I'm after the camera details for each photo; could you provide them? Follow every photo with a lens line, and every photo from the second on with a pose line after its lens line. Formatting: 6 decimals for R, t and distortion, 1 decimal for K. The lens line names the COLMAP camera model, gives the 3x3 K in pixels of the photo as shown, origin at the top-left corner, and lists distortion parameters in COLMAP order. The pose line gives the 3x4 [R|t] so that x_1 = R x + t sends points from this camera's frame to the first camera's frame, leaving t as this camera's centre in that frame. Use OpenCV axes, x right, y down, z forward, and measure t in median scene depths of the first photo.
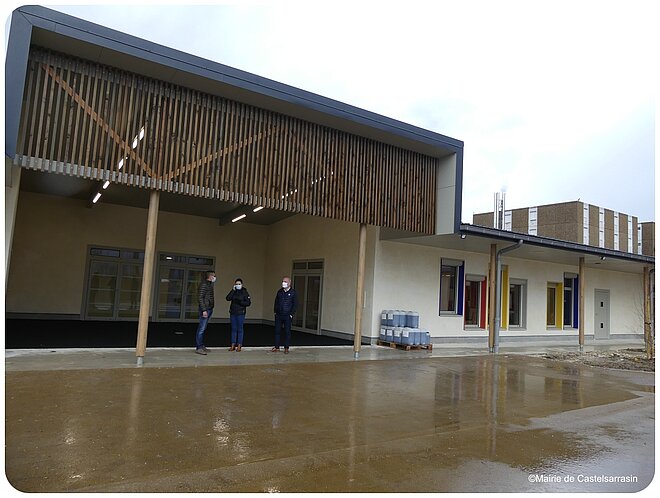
lens RADIAL K [[487.8, 0, 330.0], [0, 487.8, 249.0], [0, 0, 1]] dist [-0.009126, -0.002482]
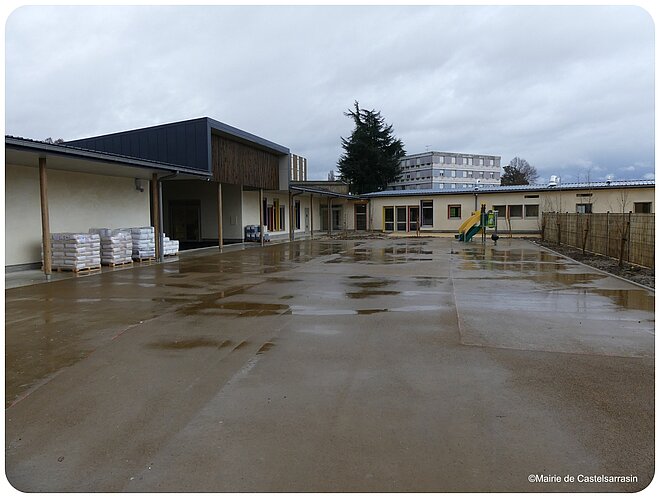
lens RADIAL K [[487.8, 0, 330.0], [0, 487.8, 249.0], [0, 0, 1]] dist [-0.009126, -0.002482]
pose [[0.738214, -0.105308, 0.666296, -0.894664], [-0.013645, 0.985206, 0.170830, -0.117613], [-0.674429, -0.135200, 0.725856, -0.662000]]
